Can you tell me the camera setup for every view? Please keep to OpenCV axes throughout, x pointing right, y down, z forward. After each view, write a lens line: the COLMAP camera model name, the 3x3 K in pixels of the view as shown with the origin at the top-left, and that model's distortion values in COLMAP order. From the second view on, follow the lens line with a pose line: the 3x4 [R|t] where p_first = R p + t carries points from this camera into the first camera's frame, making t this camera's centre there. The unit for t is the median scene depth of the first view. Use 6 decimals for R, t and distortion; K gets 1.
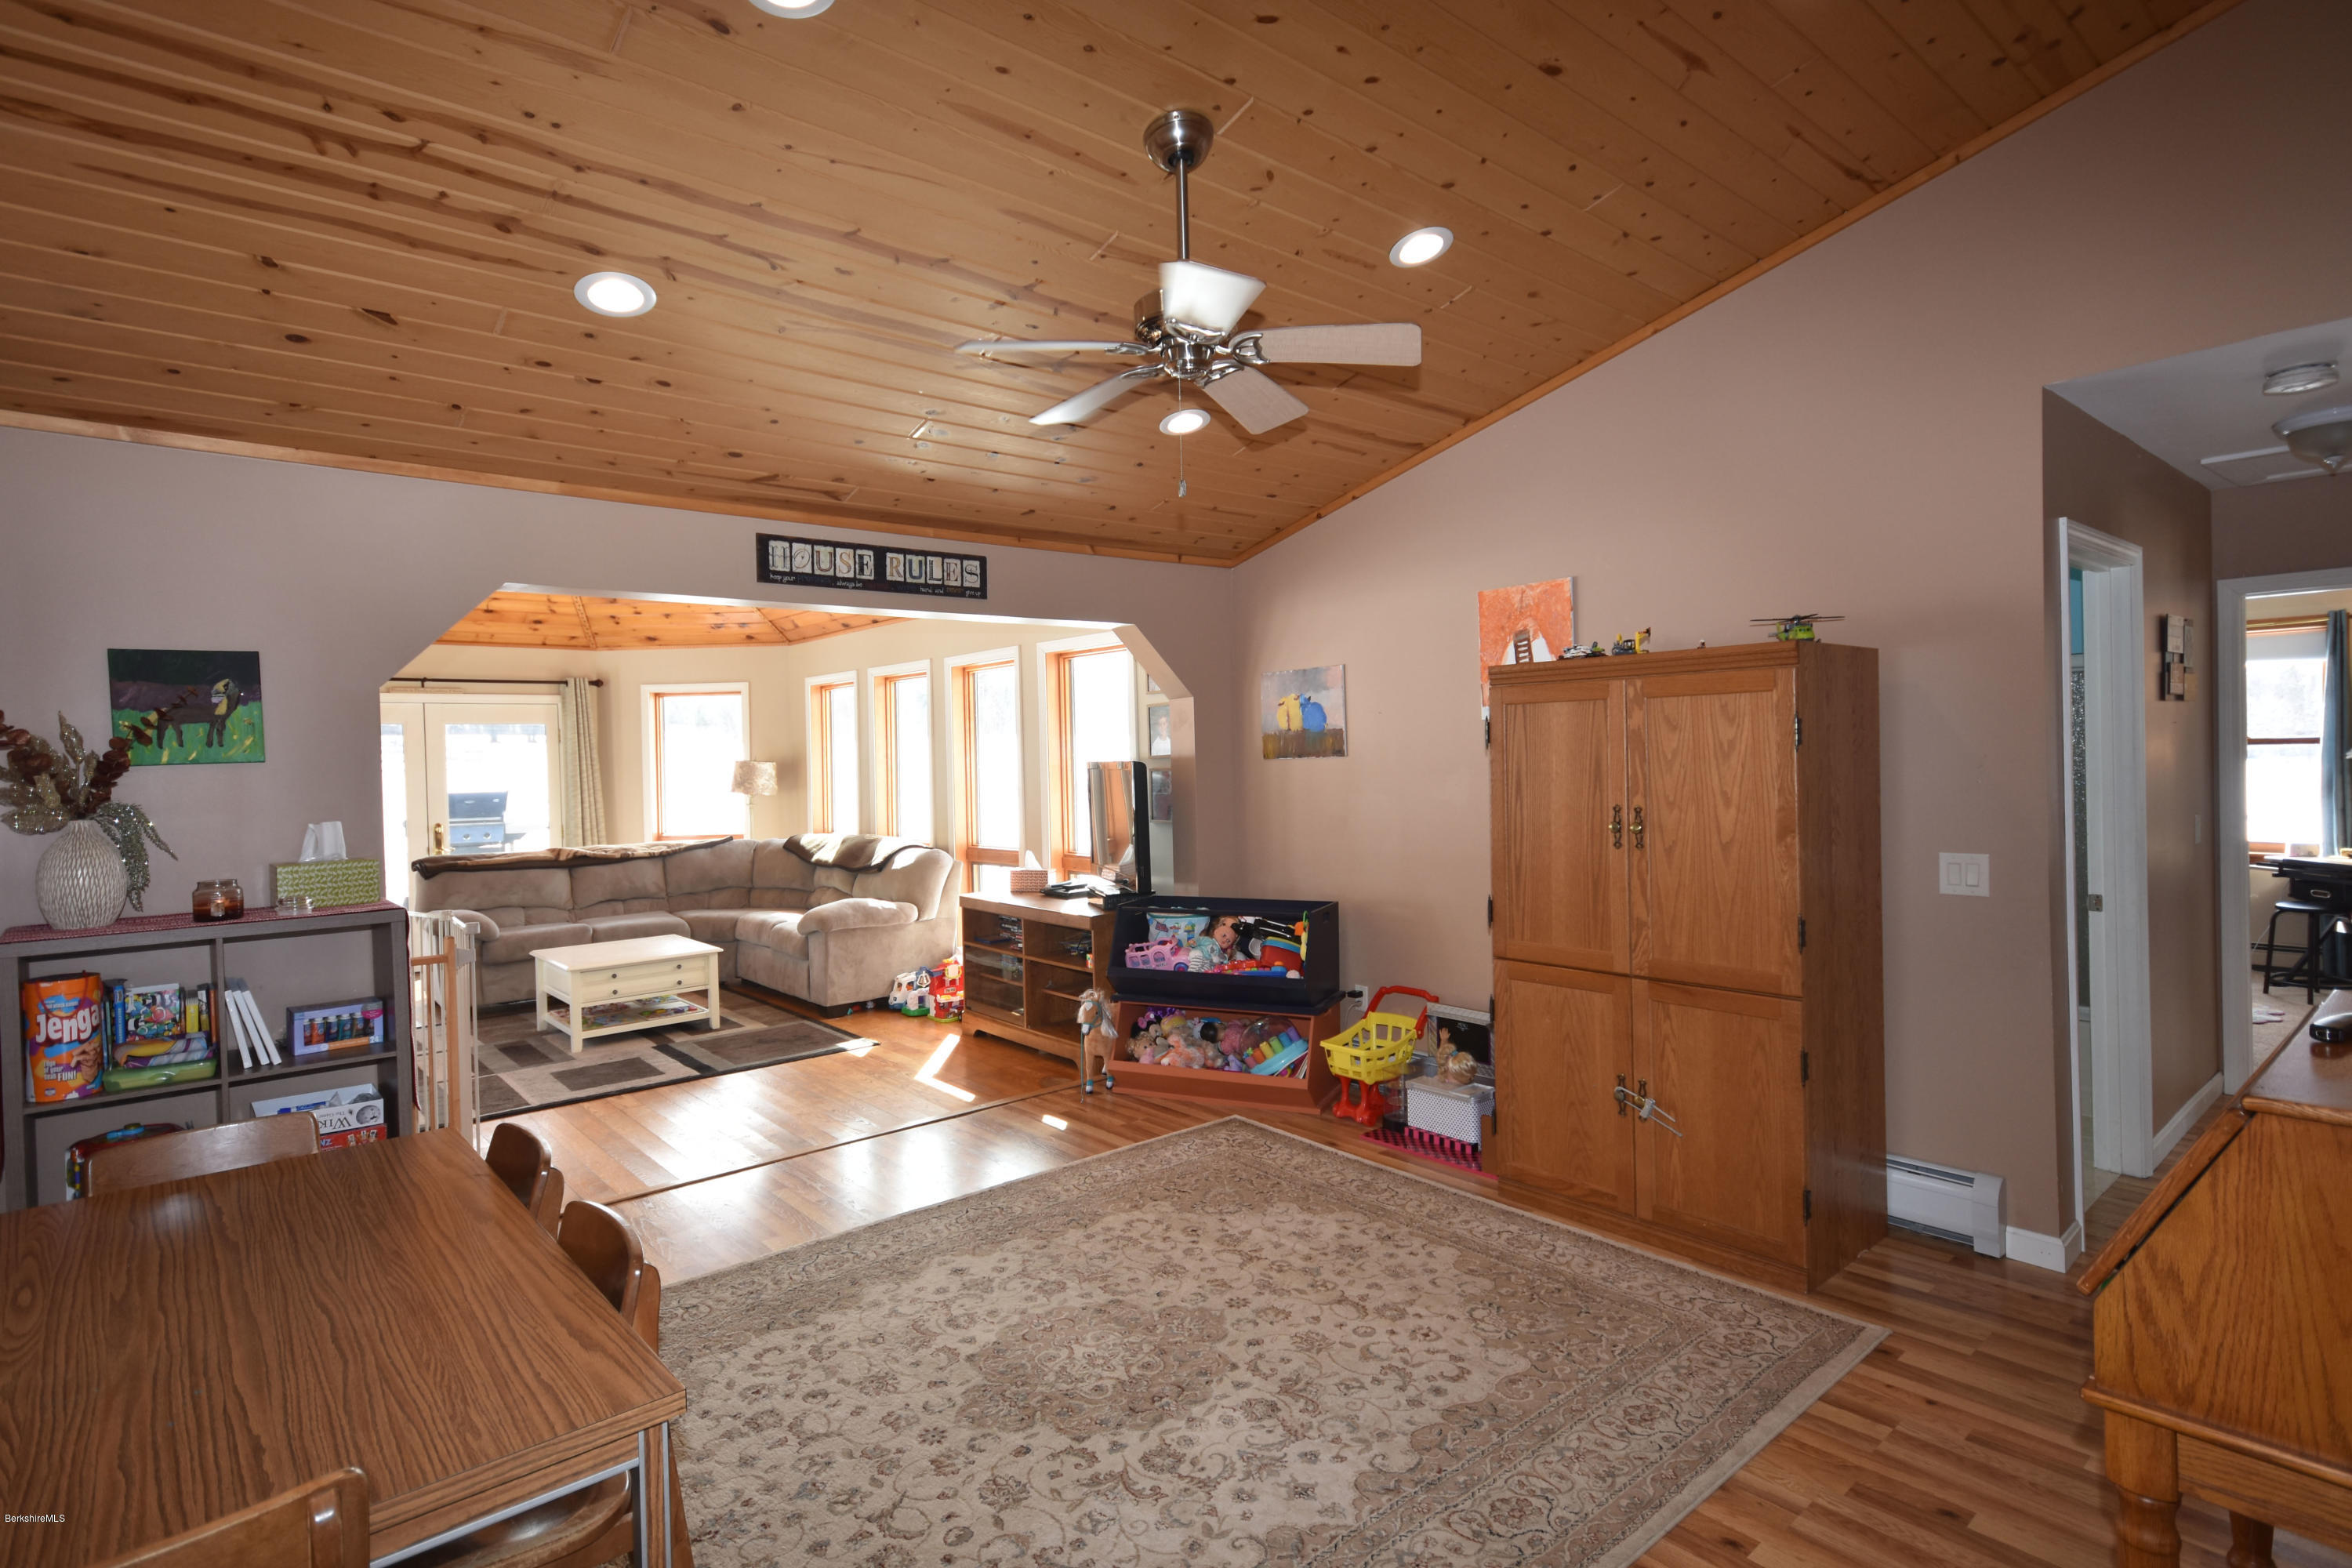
lens RADIAL K [[1202.3, 0, 1178.7], [0, 1202.3, 754.4], [0, 0, 1]] dist [0.030161, 0.000095]
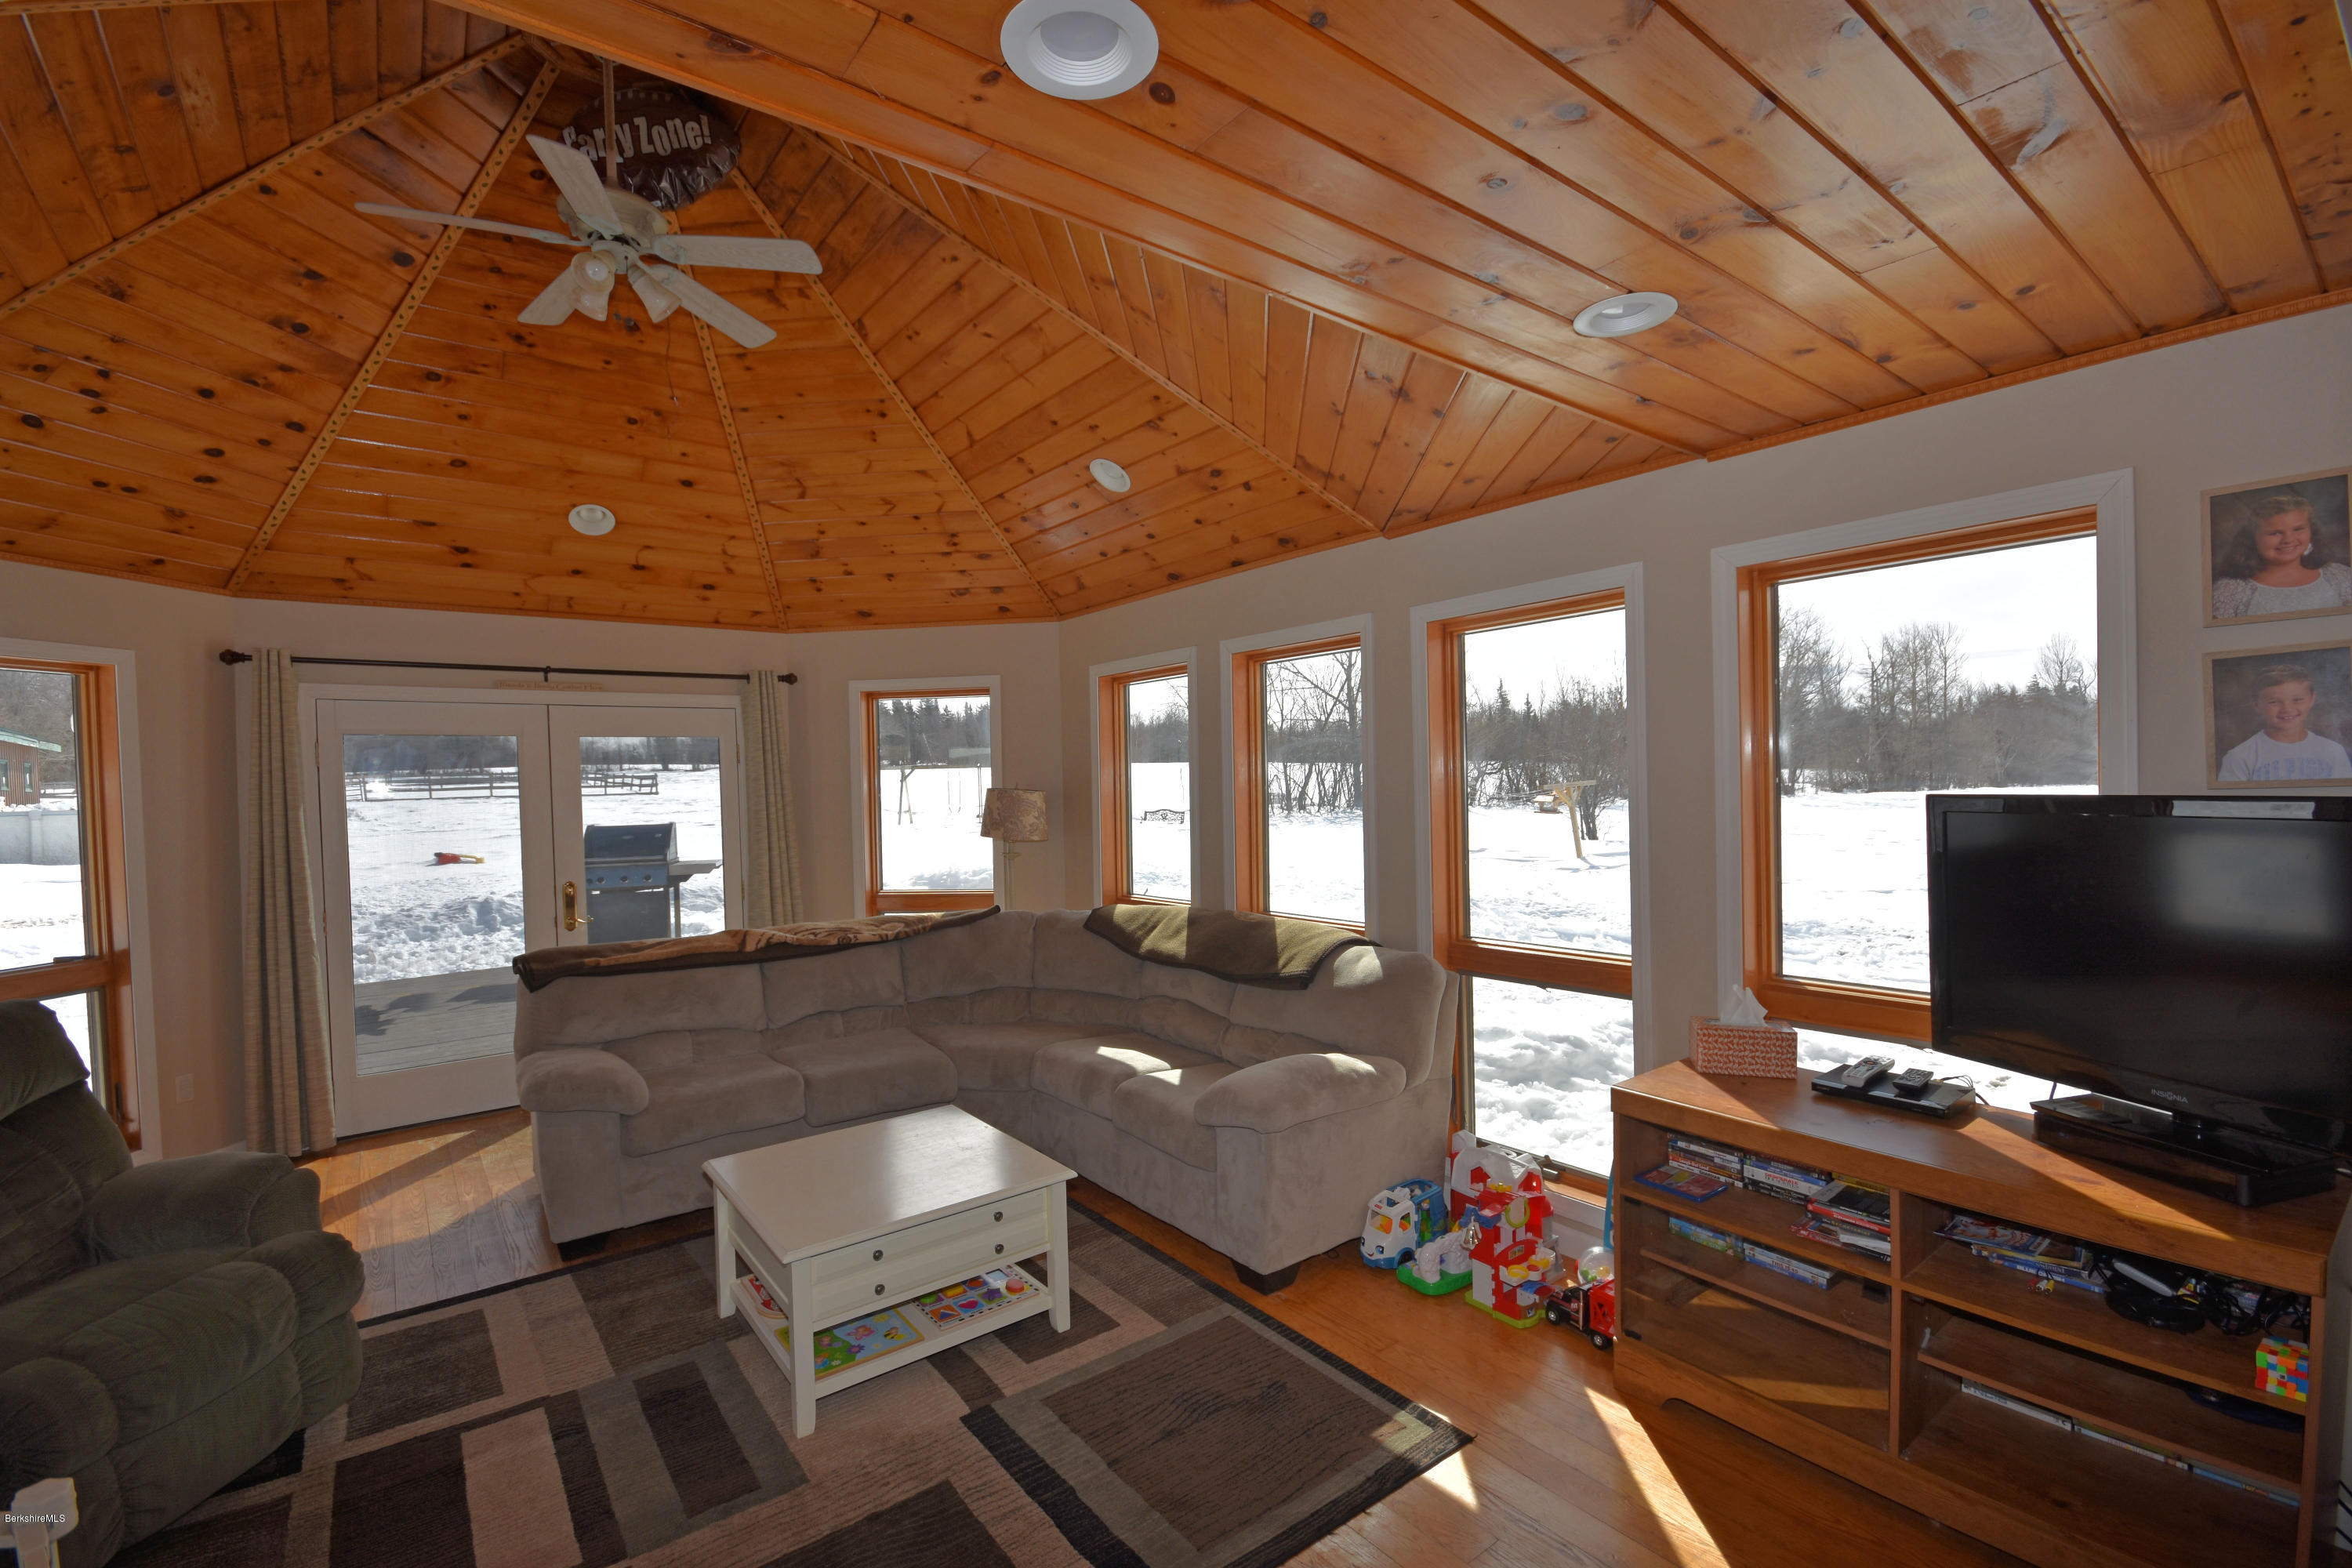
lens RADIAL K [[1041.8, 0, 1176.0], [0, 1041.8, 784.0], [0, 0, 1]] dist [0.001207, -0.000102]
pose [[0.998314, -0.001783, -0.058017, -0.359568], [0.001850, 0.999998, 0.001093, 0.003492], [0.058015, -0.001198, 0.998315, 0.665567]]
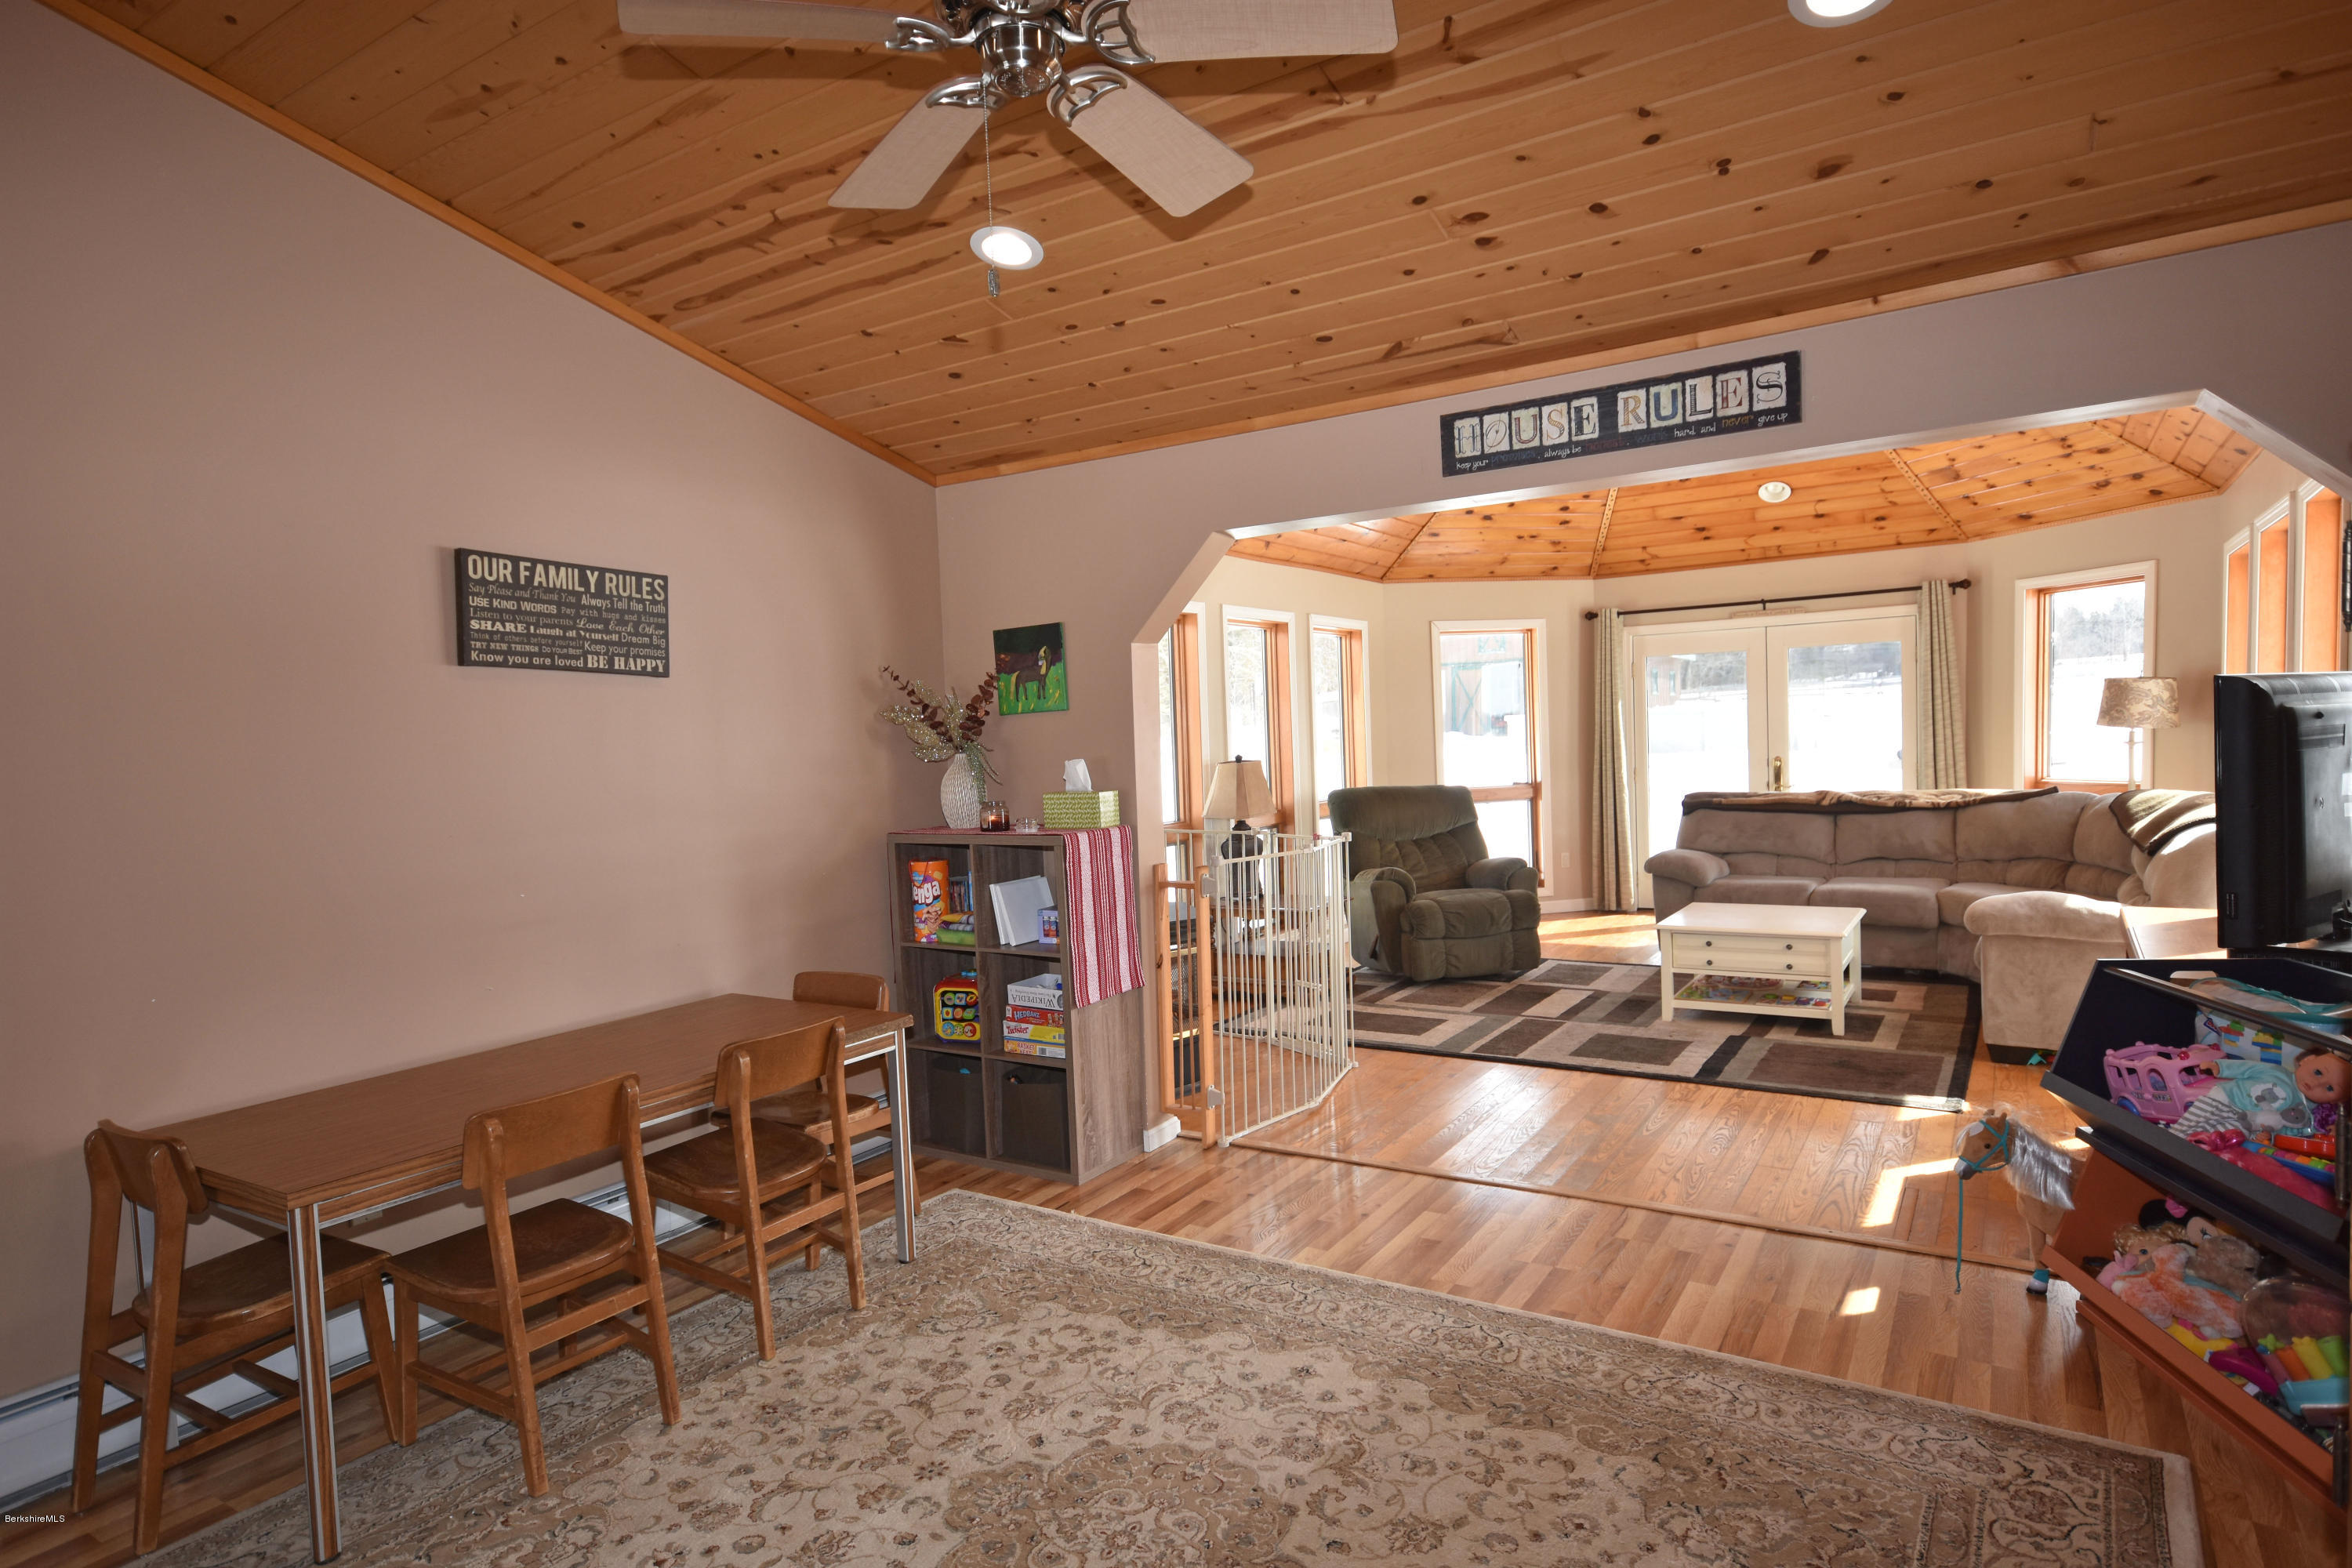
lens RADIAL K [[1314.1, 0, 1176.6], [0, 1314.1, 797.7], [0, 0, 1]] dist [0.017611, 0.001999]
pose [[0.276444, 0.059370, -0.959194, 0.345076], [0.033410, 0.996893, 0.071333, 0.001959], [0.960449, -0.051766, 0.273601, 0.429276]]
